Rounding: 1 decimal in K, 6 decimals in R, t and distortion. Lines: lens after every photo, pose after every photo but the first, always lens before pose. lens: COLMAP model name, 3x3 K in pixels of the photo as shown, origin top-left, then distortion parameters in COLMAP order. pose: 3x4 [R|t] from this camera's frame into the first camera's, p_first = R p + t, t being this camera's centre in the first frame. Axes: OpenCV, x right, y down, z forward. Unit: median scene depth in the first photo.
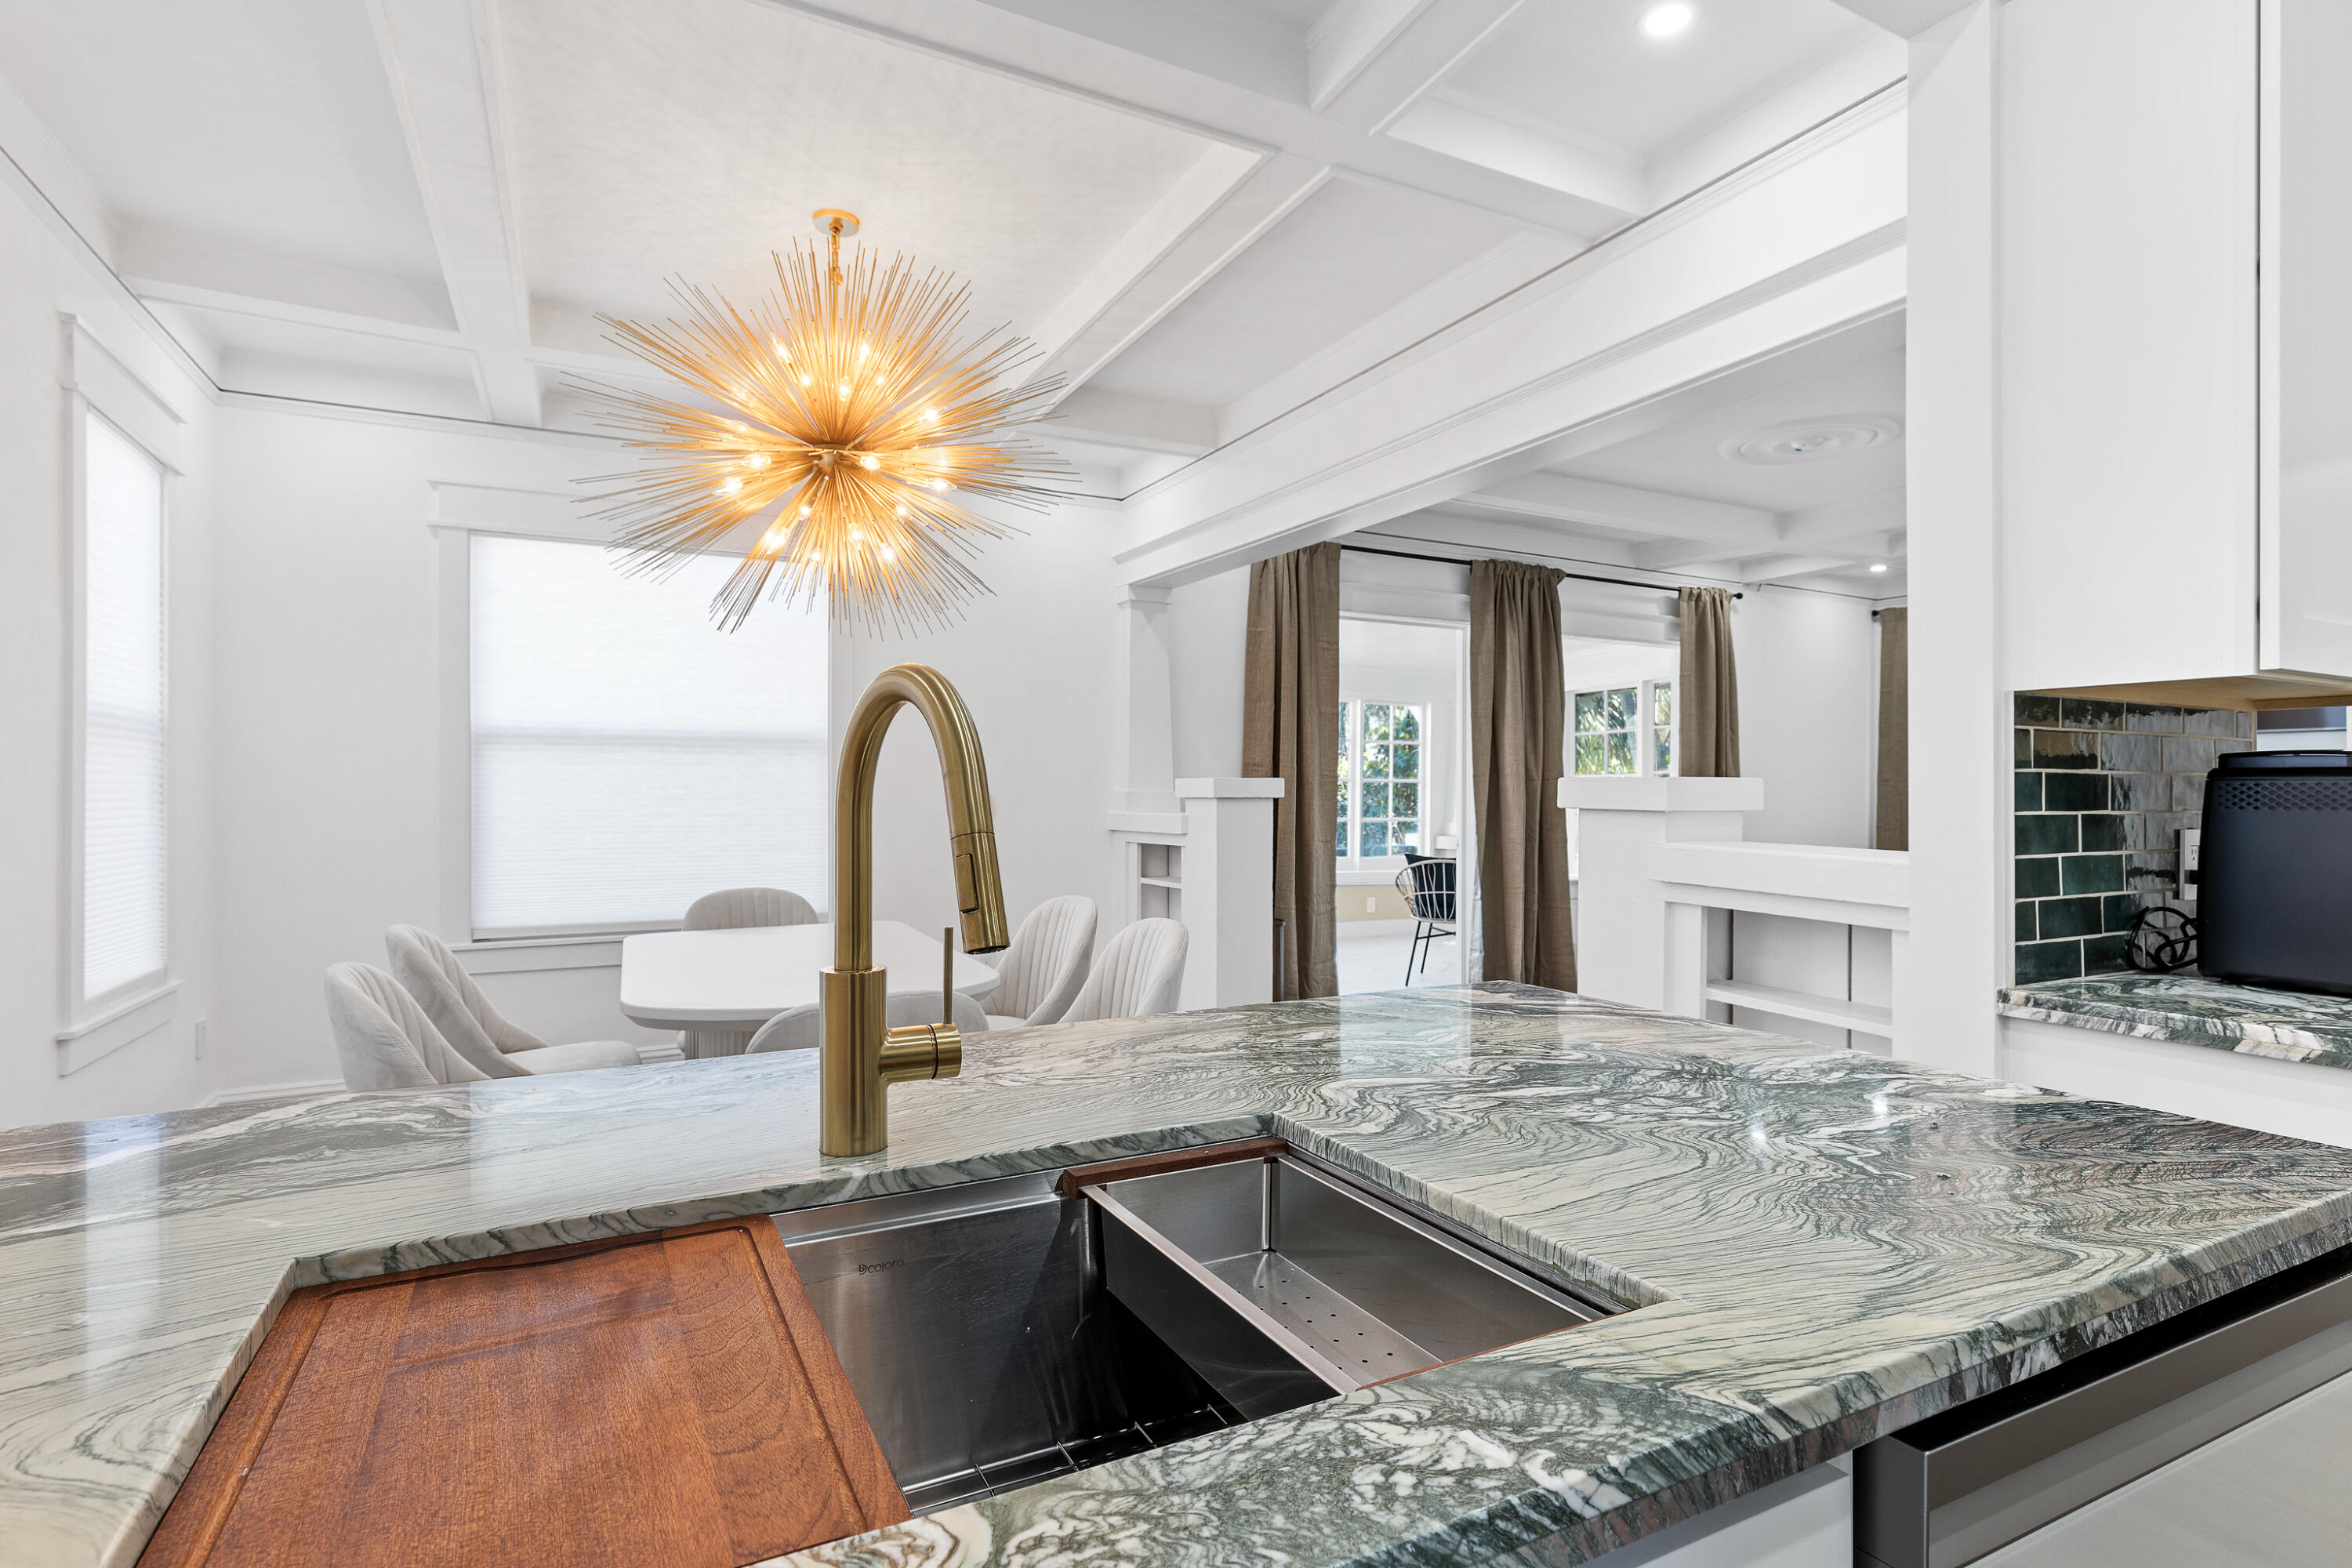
lens RADIAL K [[1155.6, 0, 1176.0], [0, 1155.6, 784.0], [0, 0, 1]] dist [-0.003776, -0.000346]
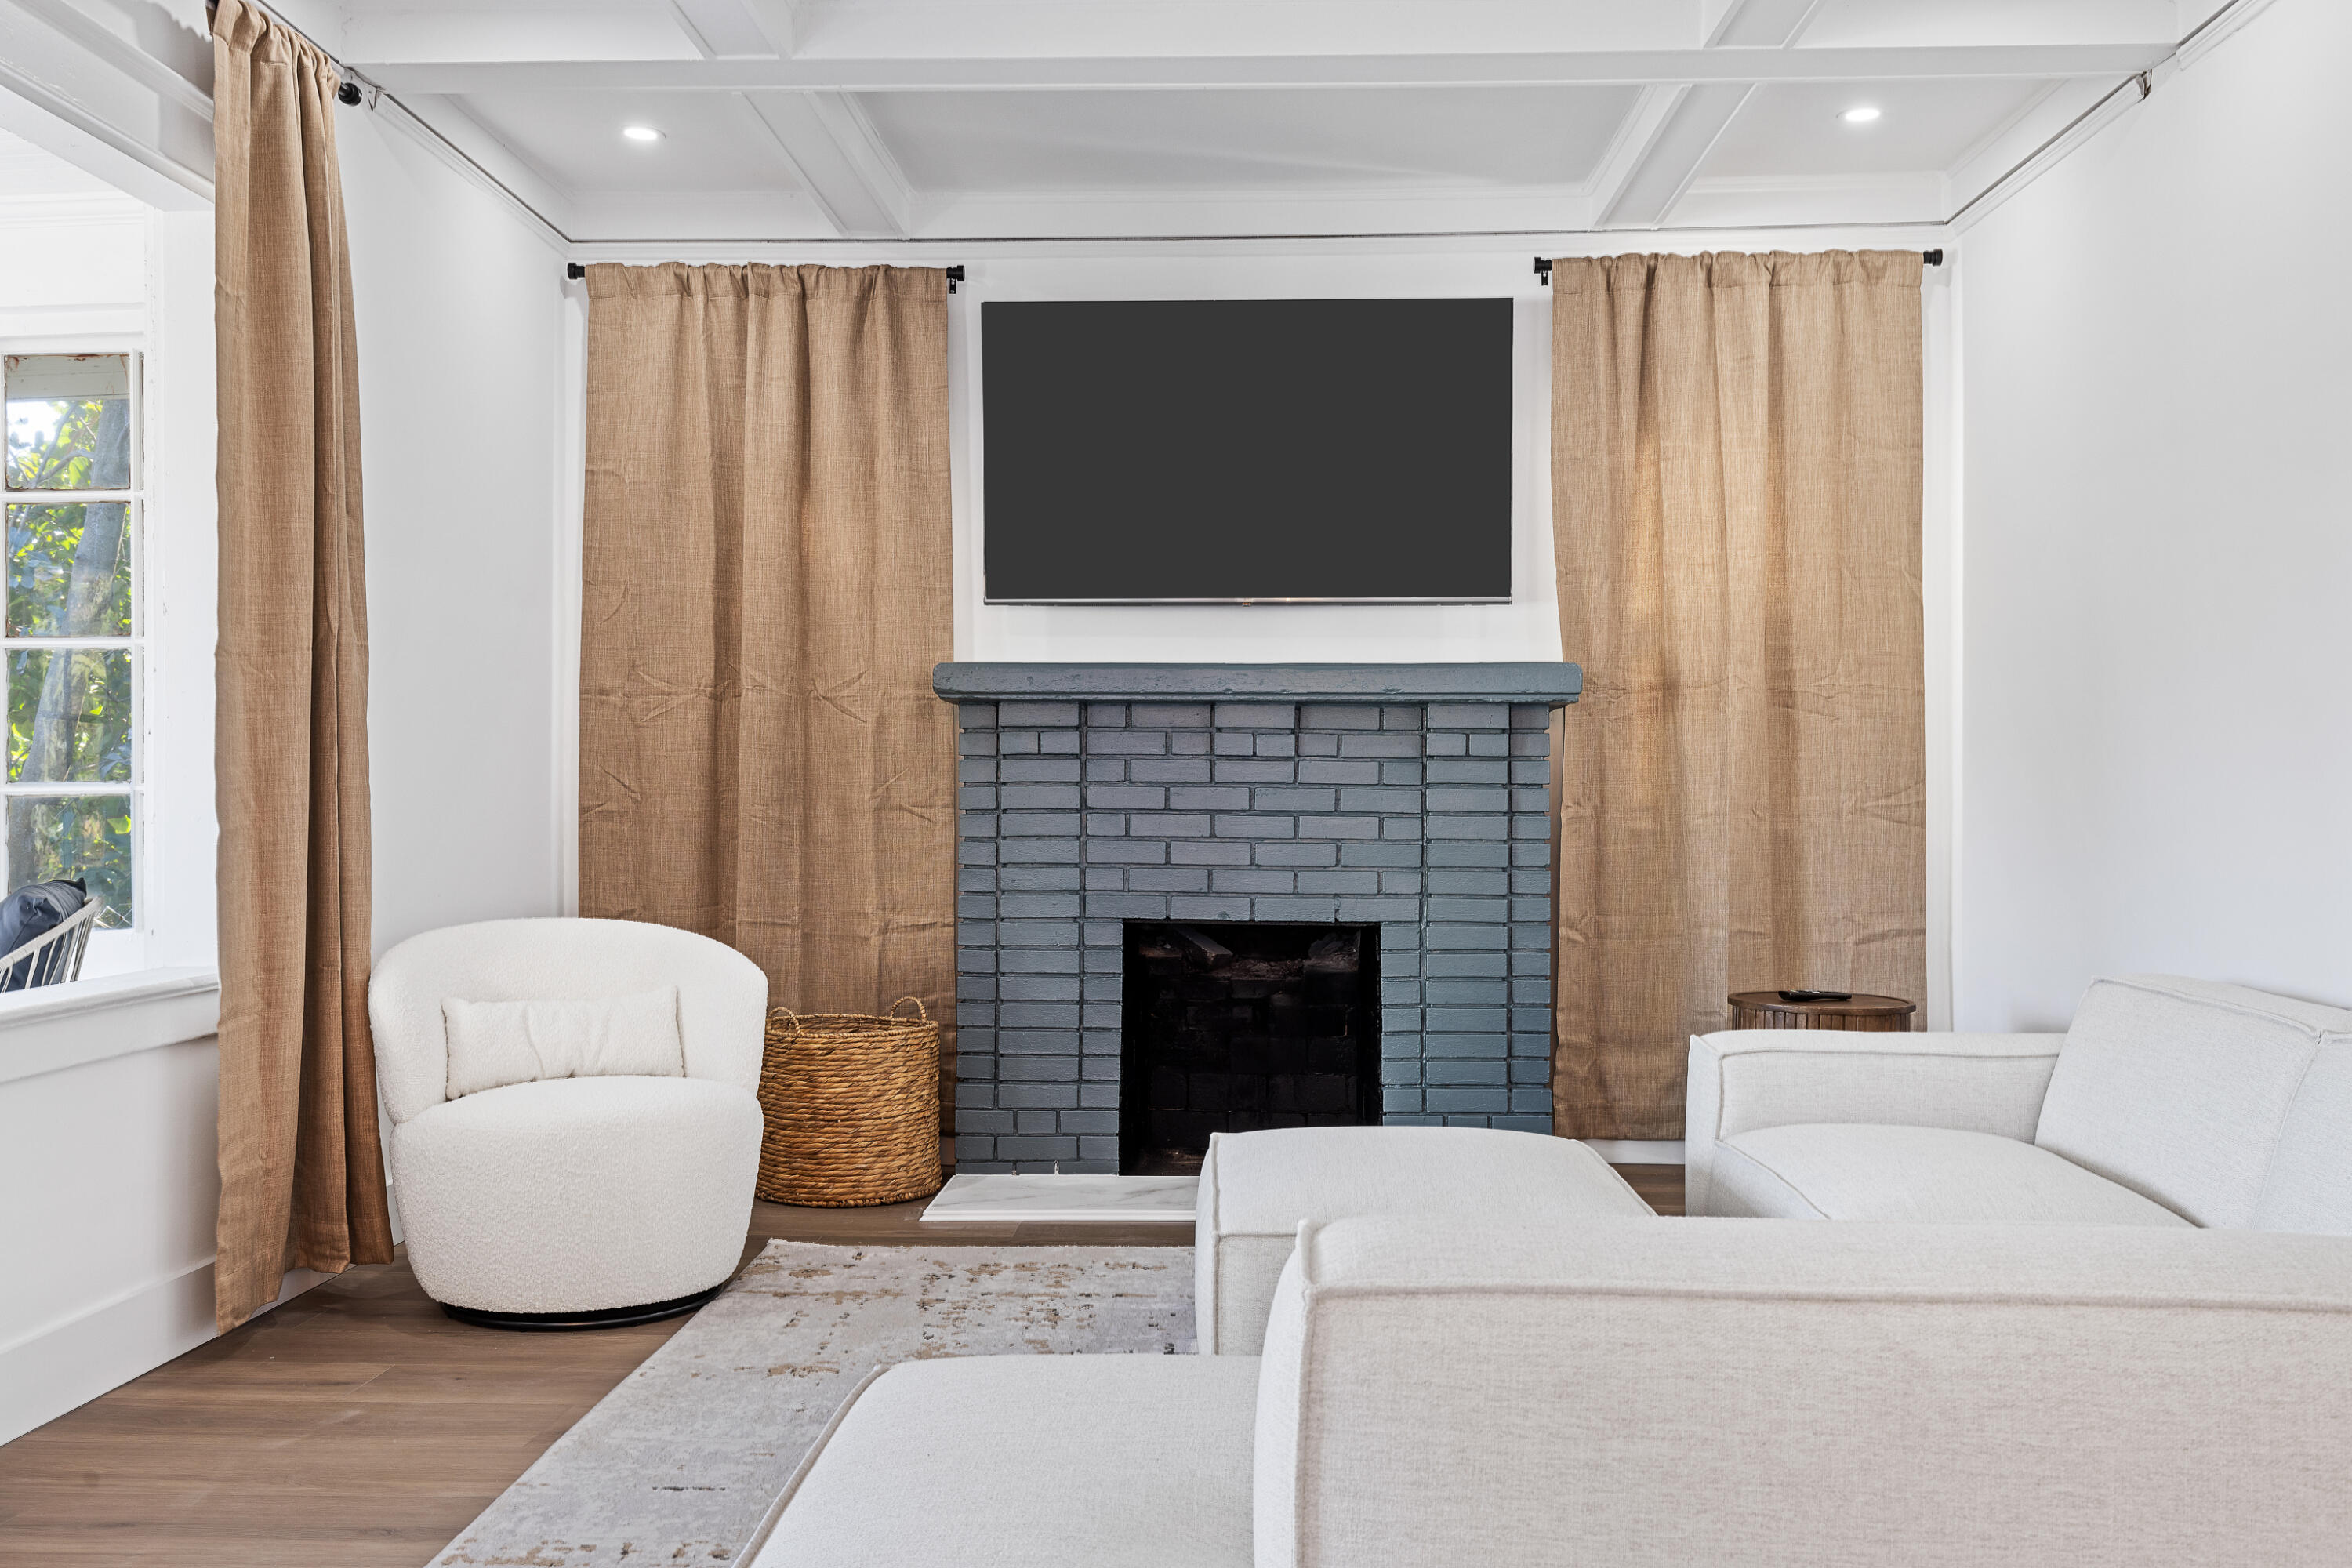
lens RADIAL K [[2050.5, 0, 1176.0], [0, 2050.5, 784.0], [0, 0, 1]] dist [0.027671, 0.003536]
pose [[0.488568, -0.006598, 0.872501, 0.255245], [-0.002622, 0.999956, 0.009030, 0.066768], [-0.872522, -0.006699, 0.488529, 1.416631]]
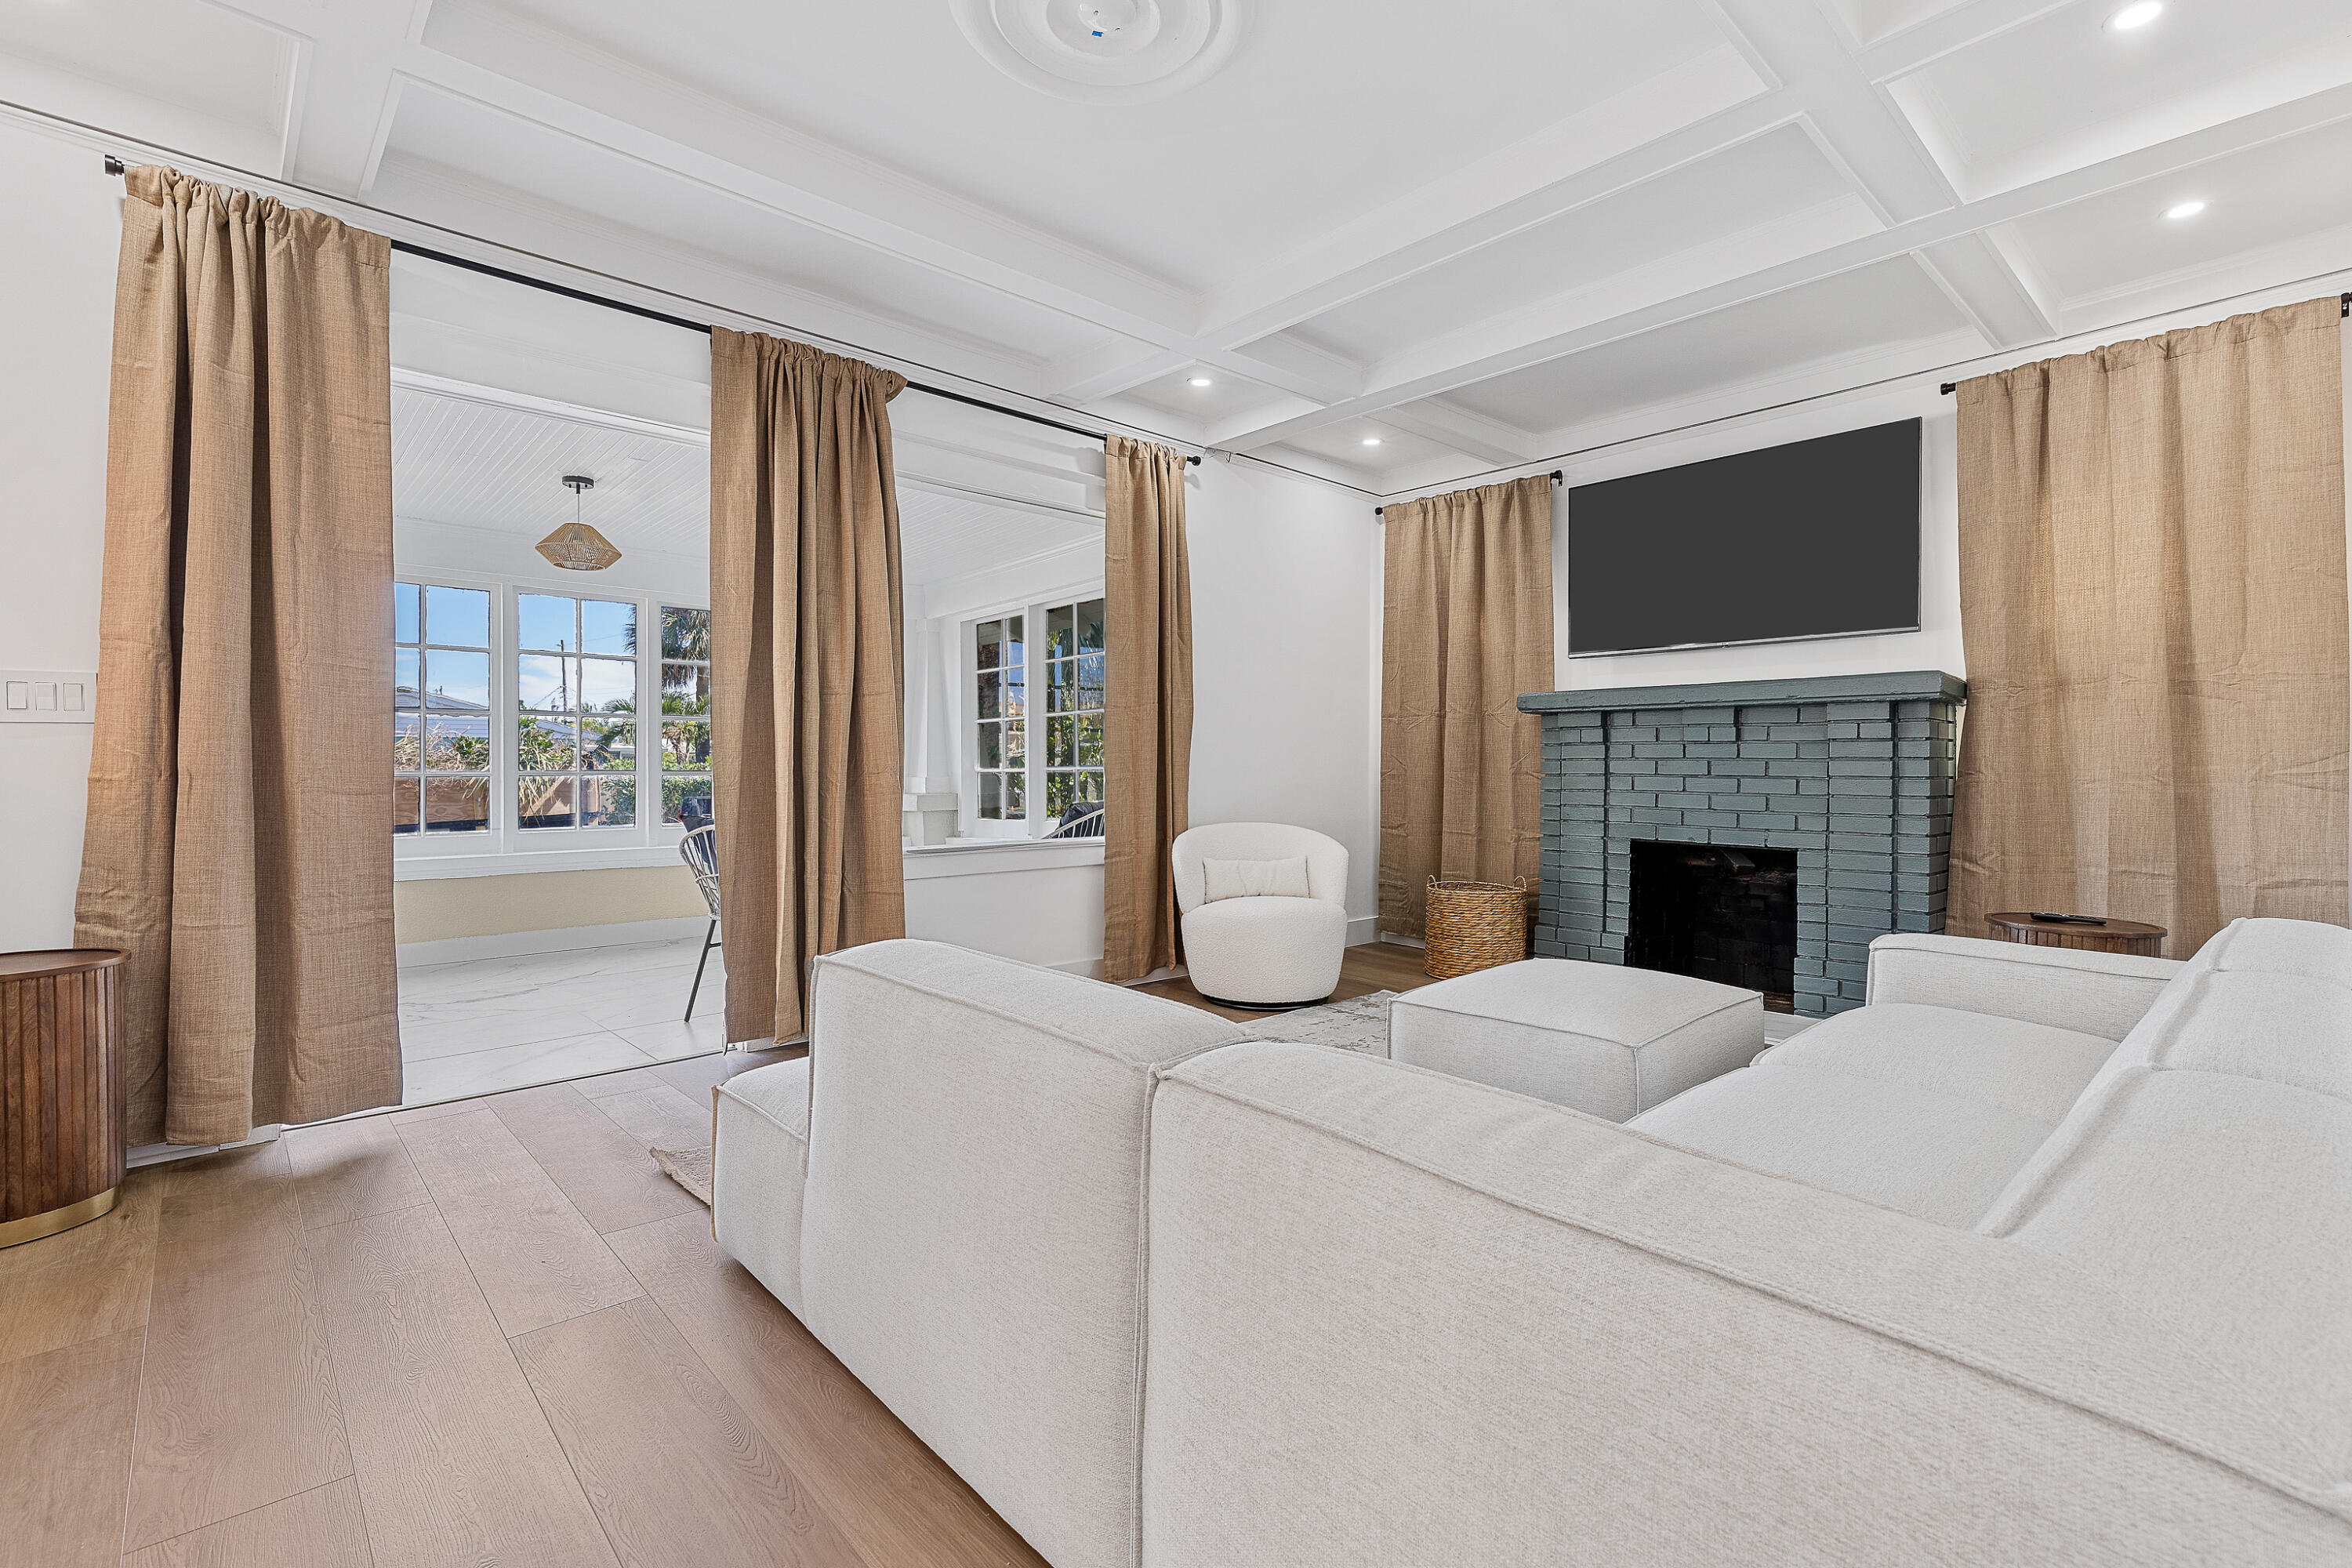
lens RADIAL K [[1061.6, 0, 1179.3], [0, 1061.6, 772.6], [0, 0, 1]] dist [0.004159, 0.000774]
pose [[0.962859, -0.009458, 0.269838, 0.798097], [0.006029, 0.999890, 0.013532, 0.078933], [-0.269937, -0.011402, 0.962811, 0.934530]]
